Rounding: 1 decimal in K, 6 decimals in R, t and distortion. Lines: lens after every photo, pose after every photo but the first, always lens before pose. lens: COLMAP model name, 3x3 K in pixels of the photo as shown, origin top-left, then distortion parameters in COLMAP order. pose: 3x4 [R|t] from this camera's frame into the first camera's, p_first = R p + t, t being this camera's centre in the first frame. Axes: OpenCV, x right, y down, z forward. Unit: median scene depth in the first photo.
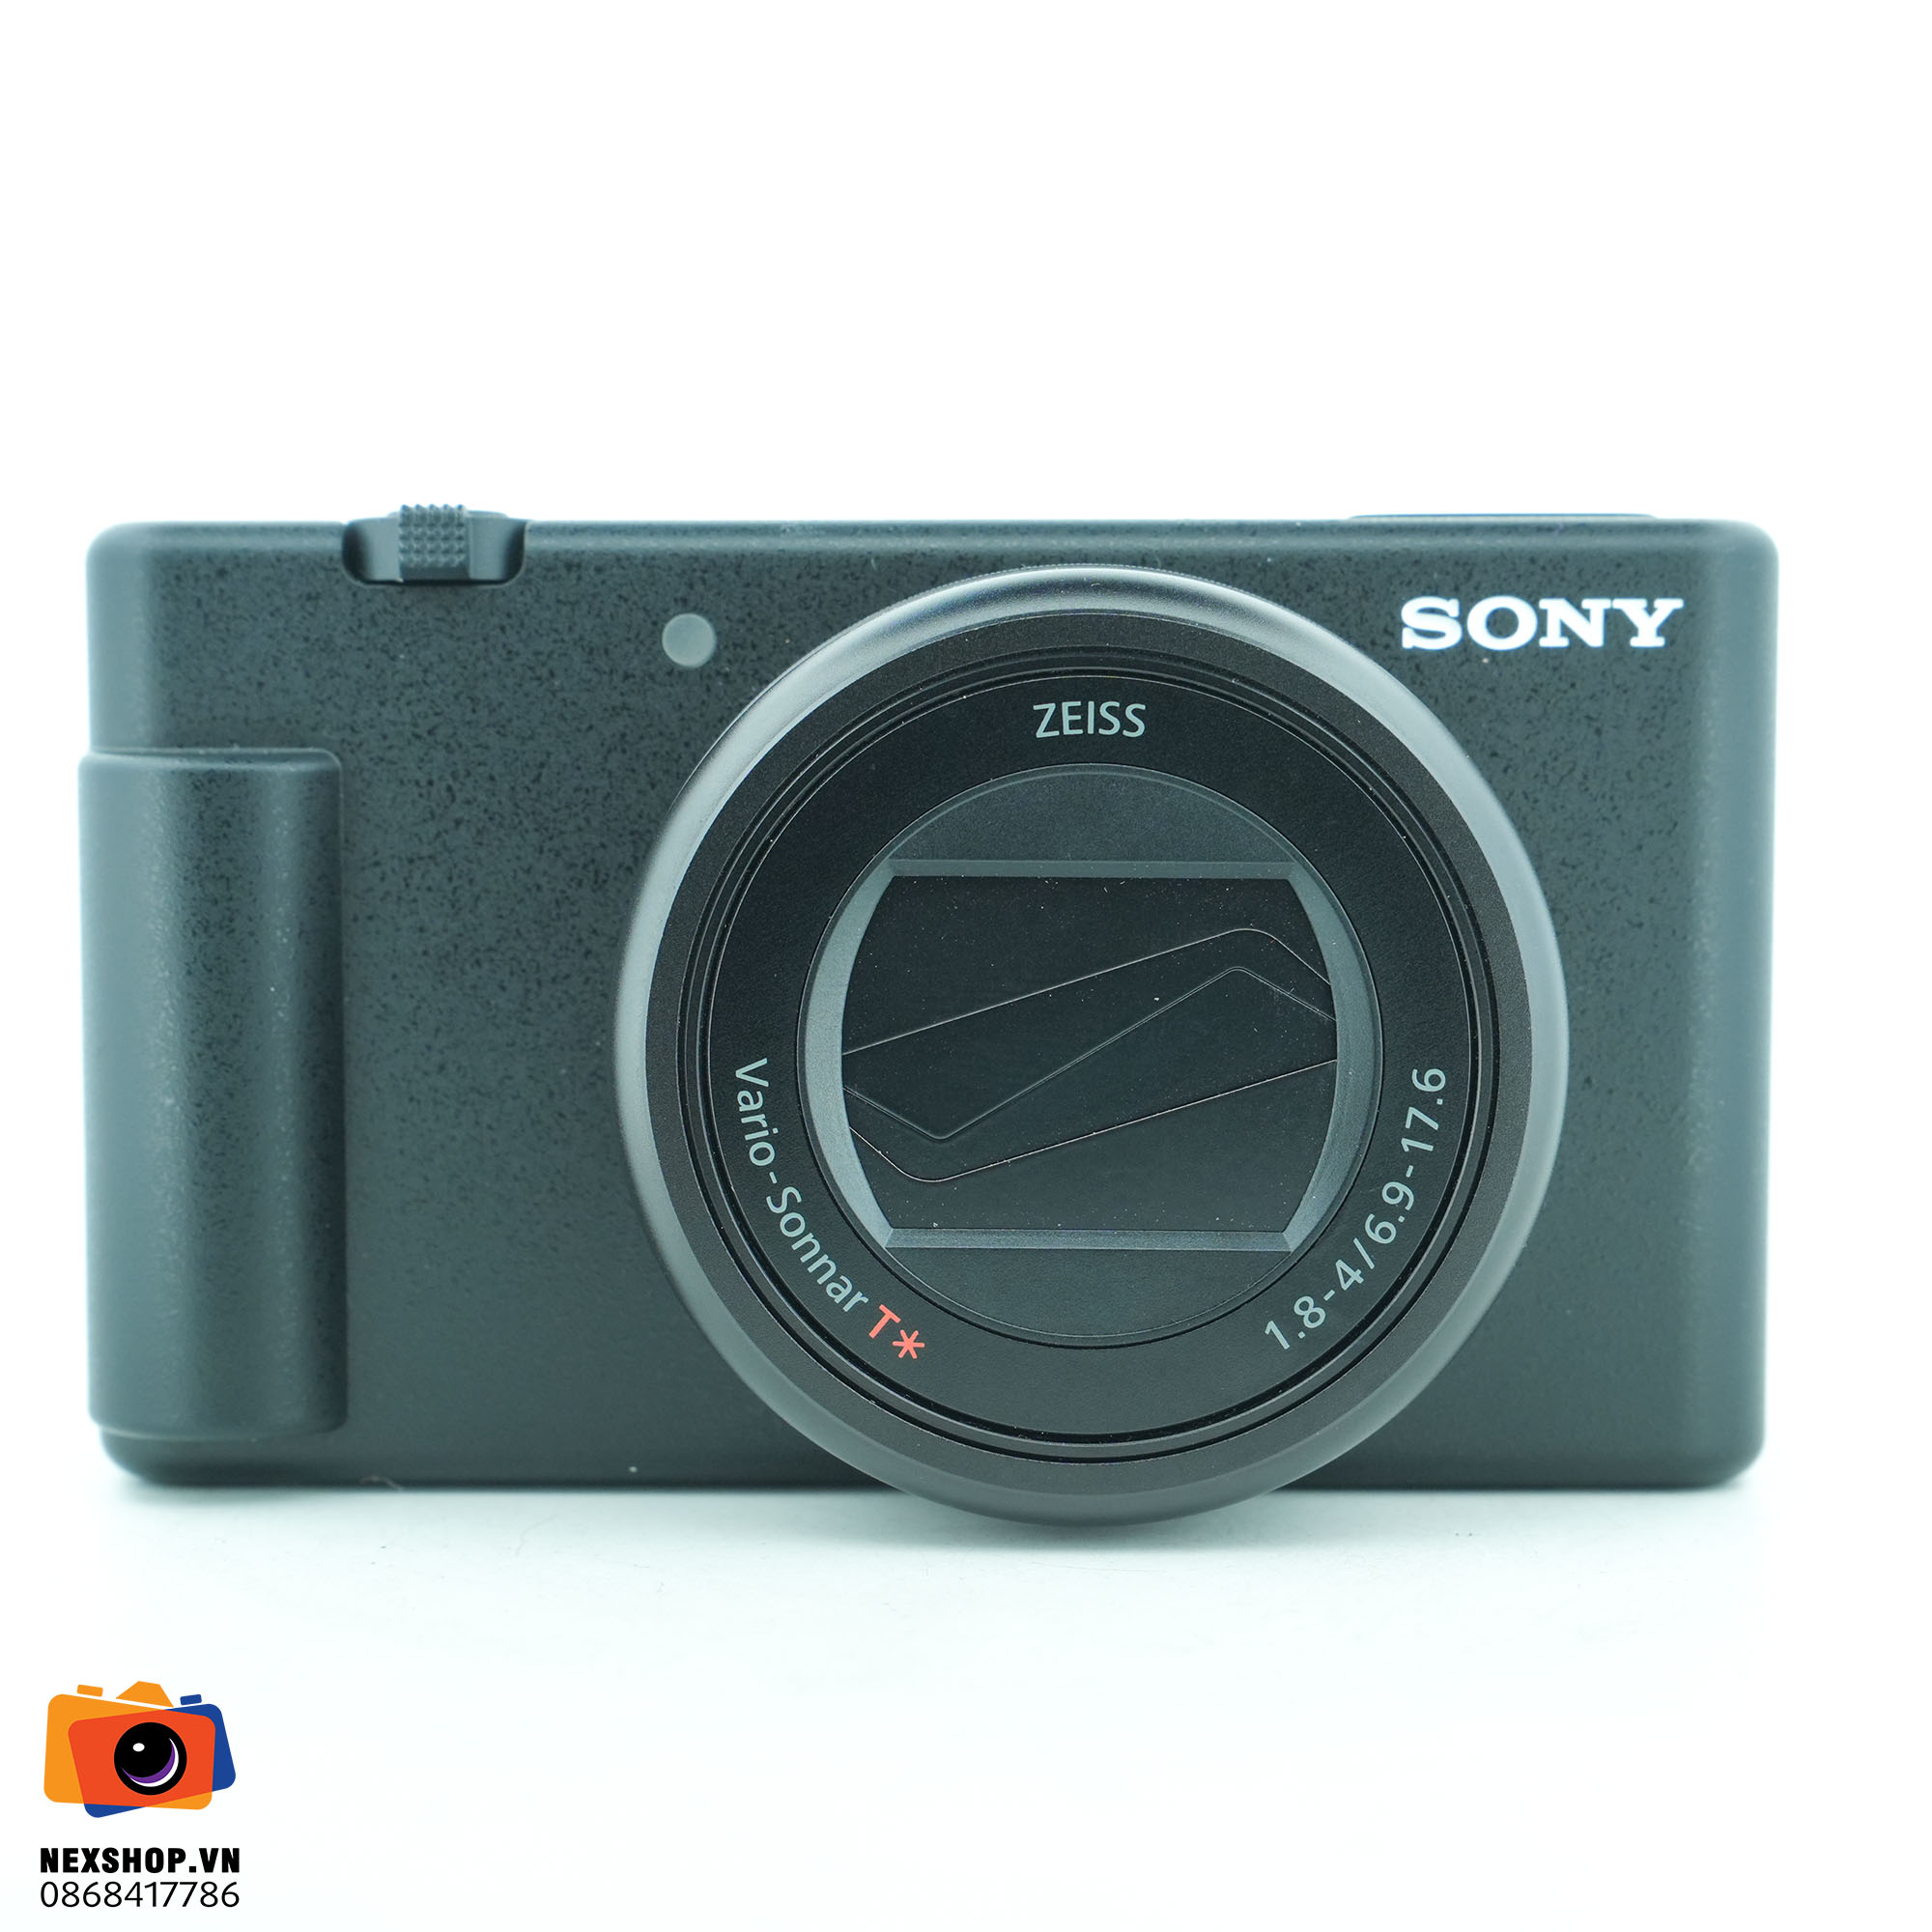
lens RADIAL K [[3513.9, 0, 966.0], [0, 3513.9, 966.0], [0, 0, 1]] dist [0.035705, 0.013557]
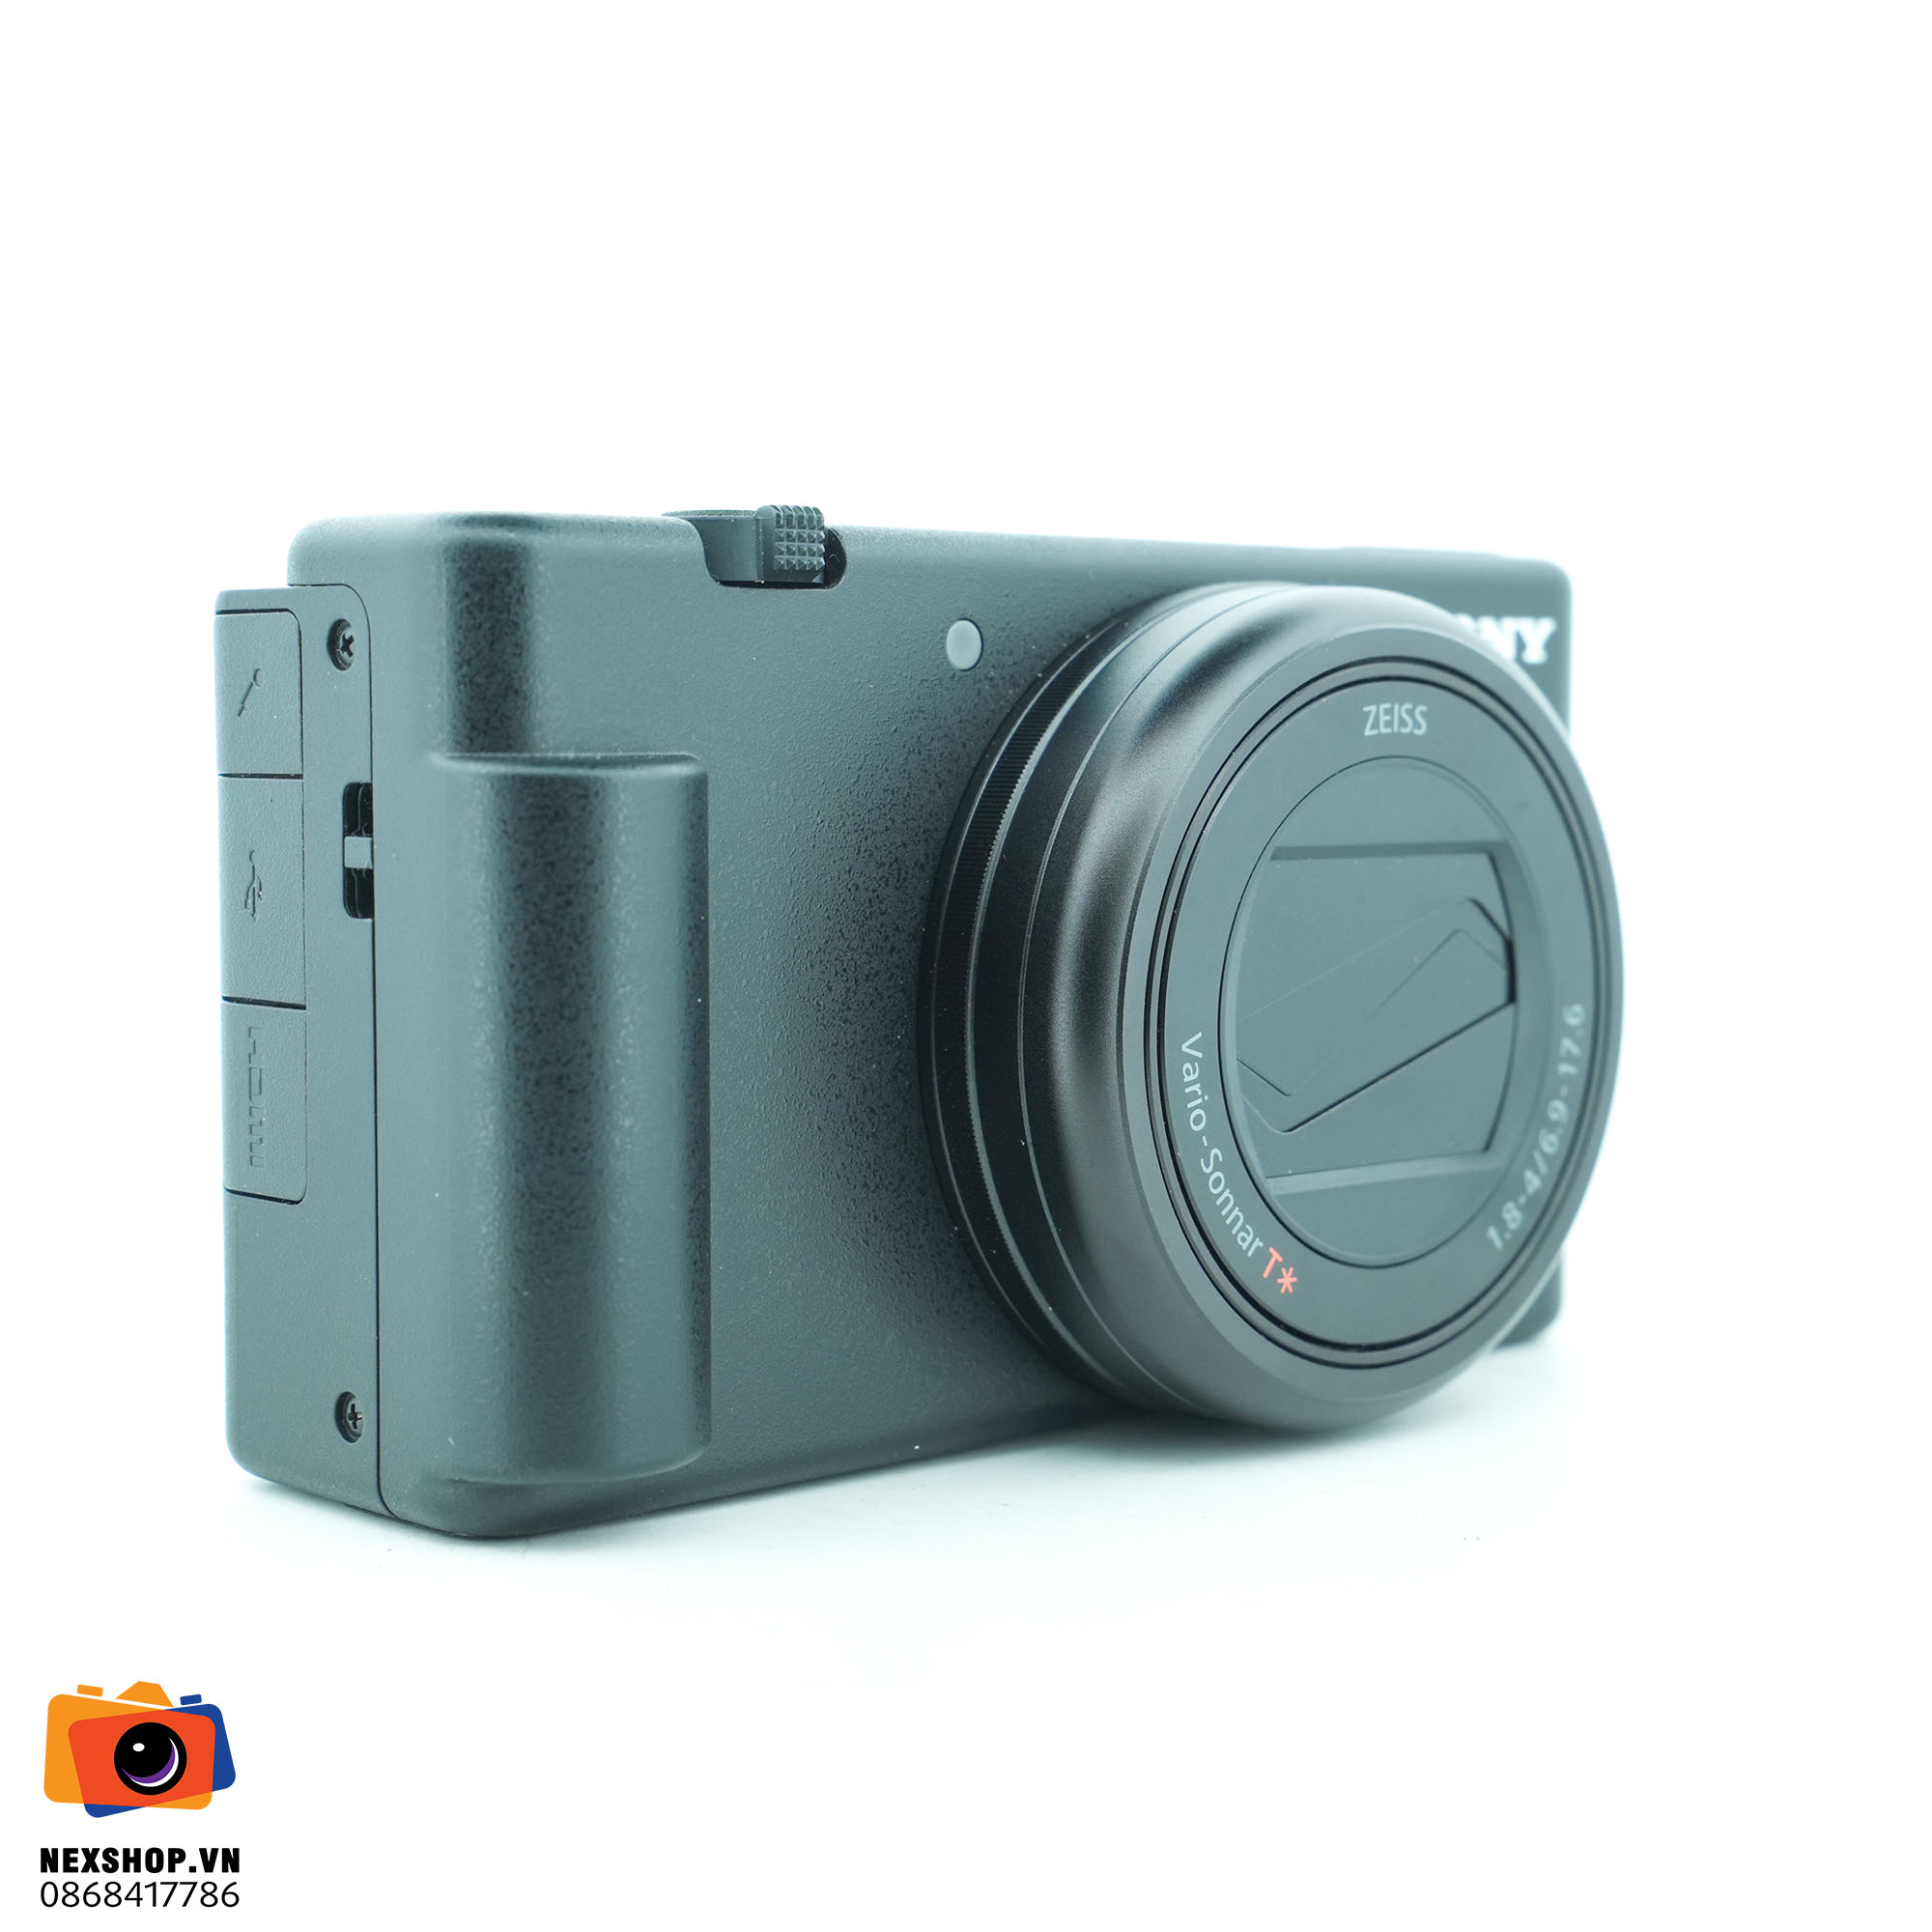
lens RADIAL K [[3513.9, 0, 966.0], [0, 3513.9, 966.0], [0, 0, 1]] dist [0.035705, 0.013557]
pose [[0.724530, -0.050814, 0.687367, -0.852744], [0.052449, 0.998452, 0.018526, -0.017956], [-0.687244, 0.022629, 0.726074, 0.257977]]
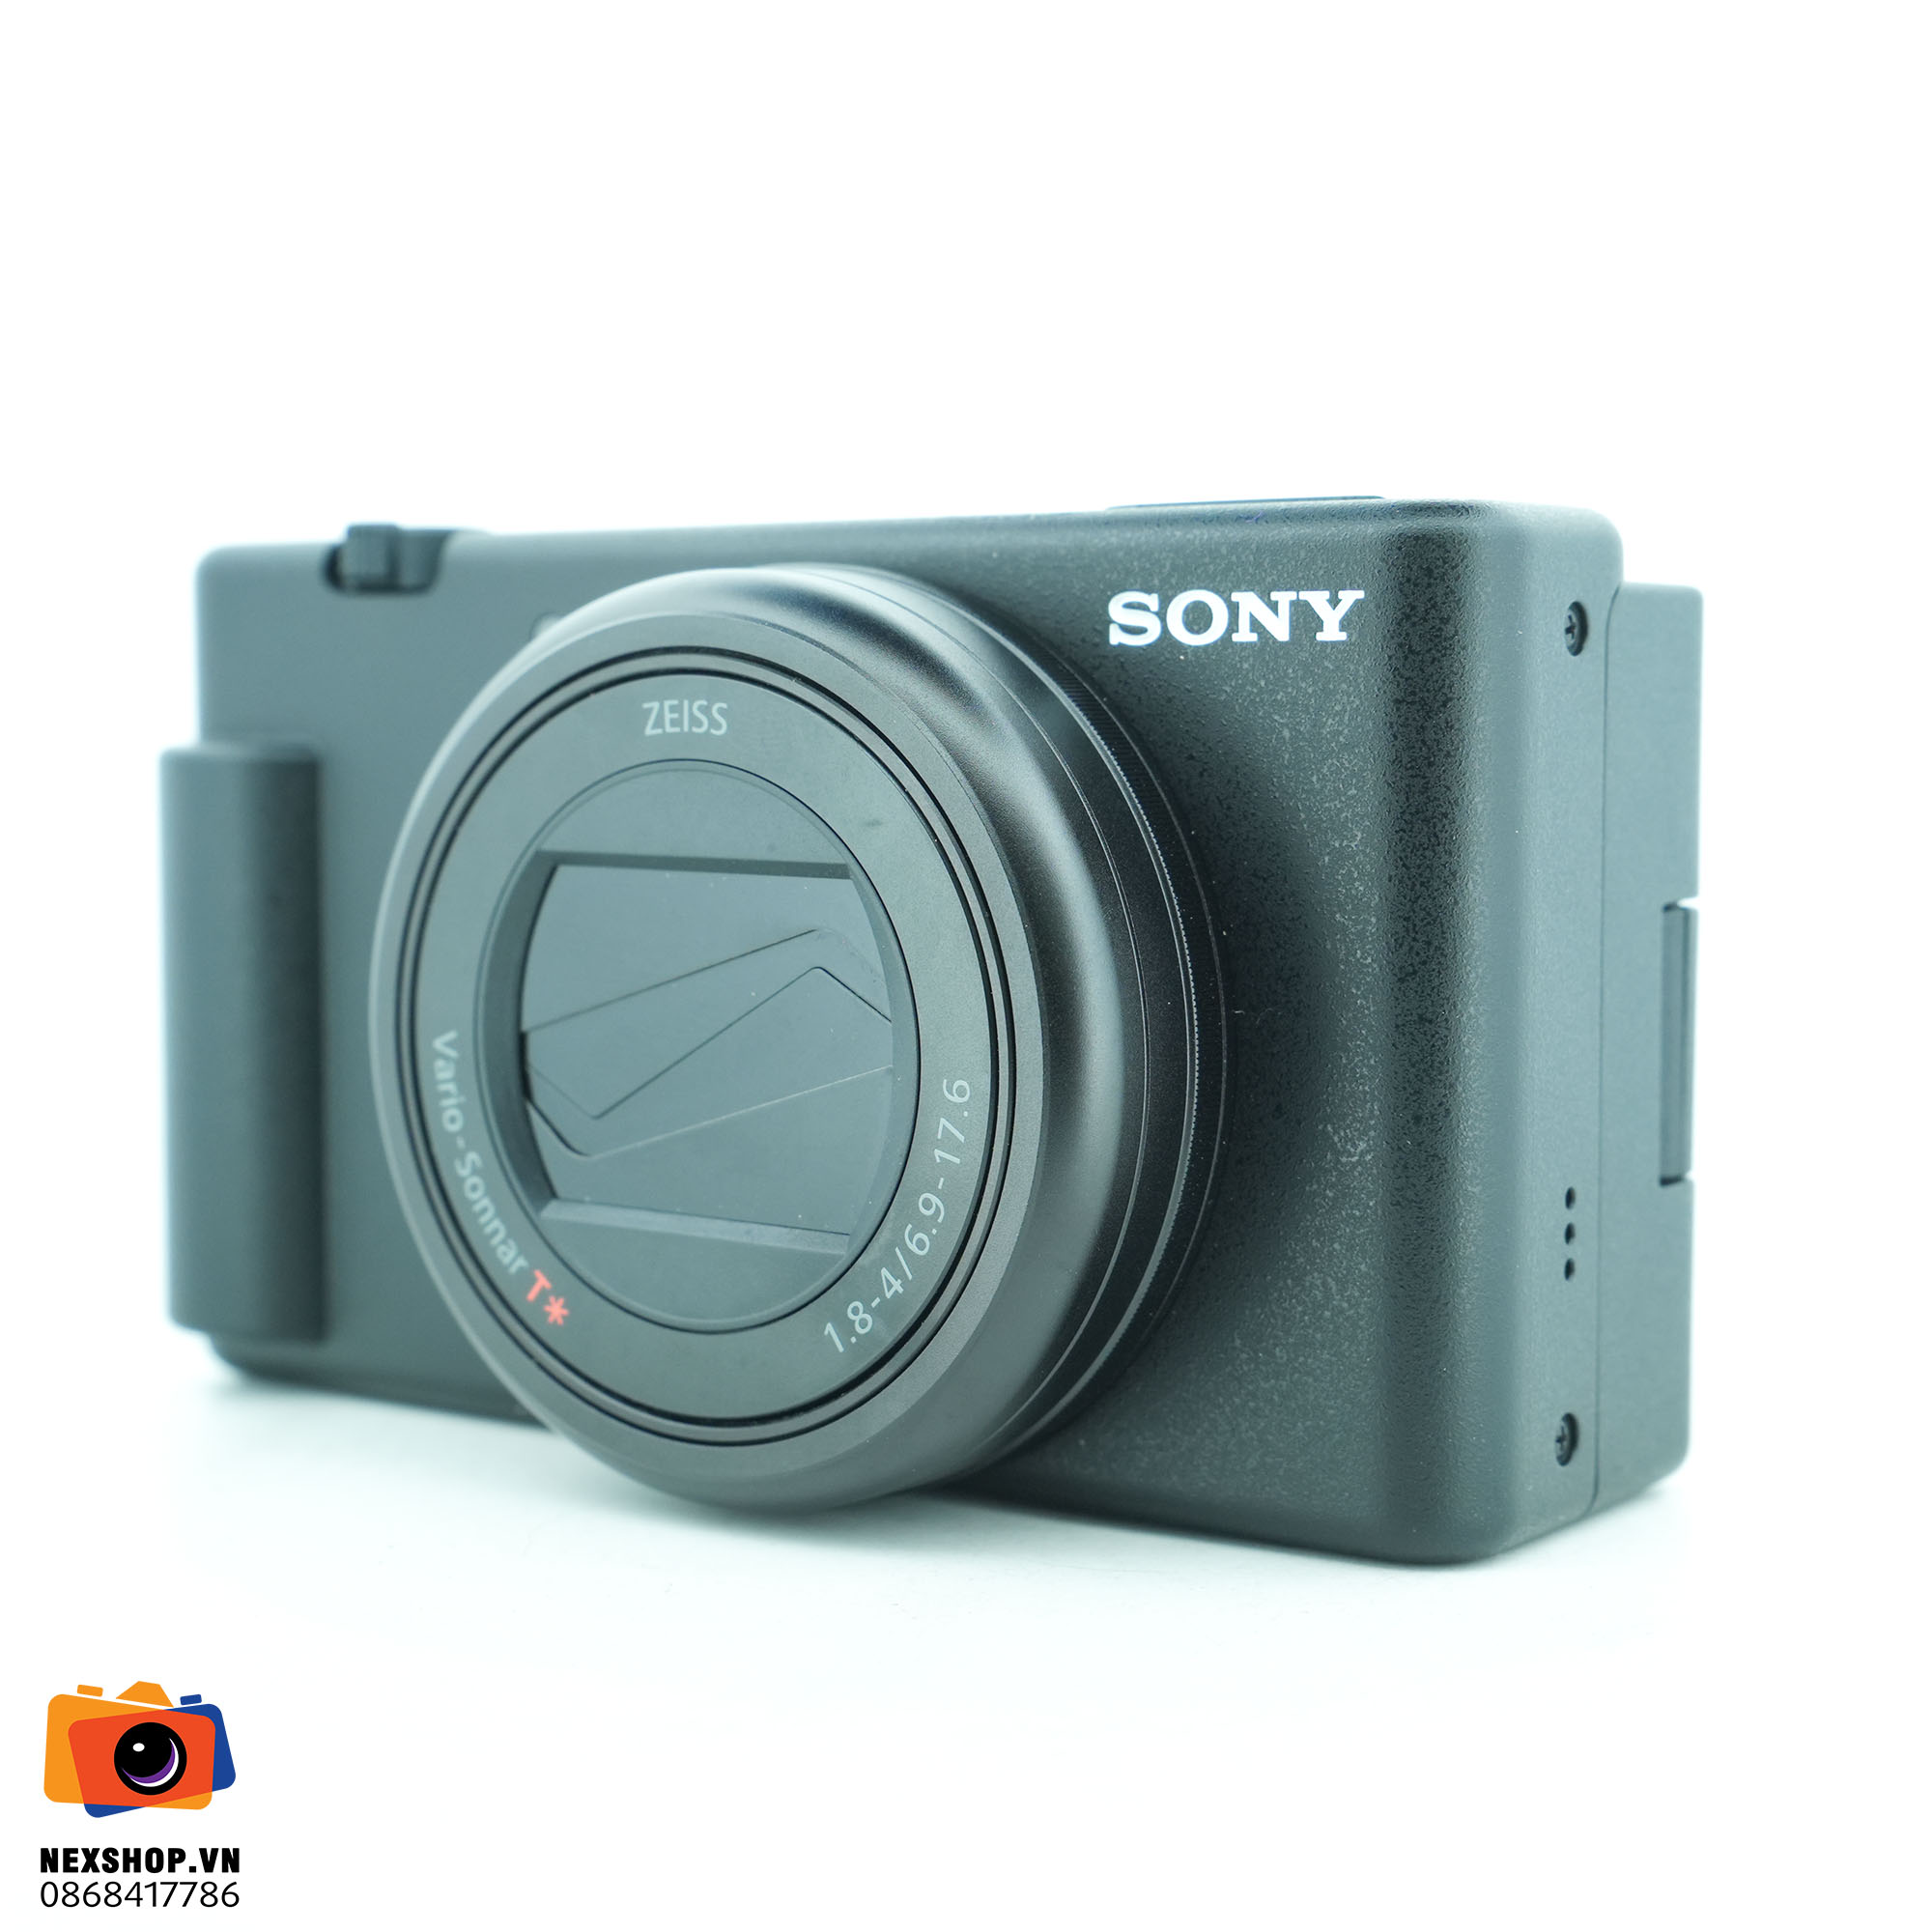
lens RADIAL K [[3513.9, 0, 966.0], [0, 3513.9, 966.0], [0, 0, 1]] dist [0.035705, 0.013557]
pose [[0.821586, 0.044123, -0.568375, 0.679687], [-0.043721, 0.998941, 0.014349, -0.015895], [0.568406, 0.013061, 0.822645, 0.201633]]
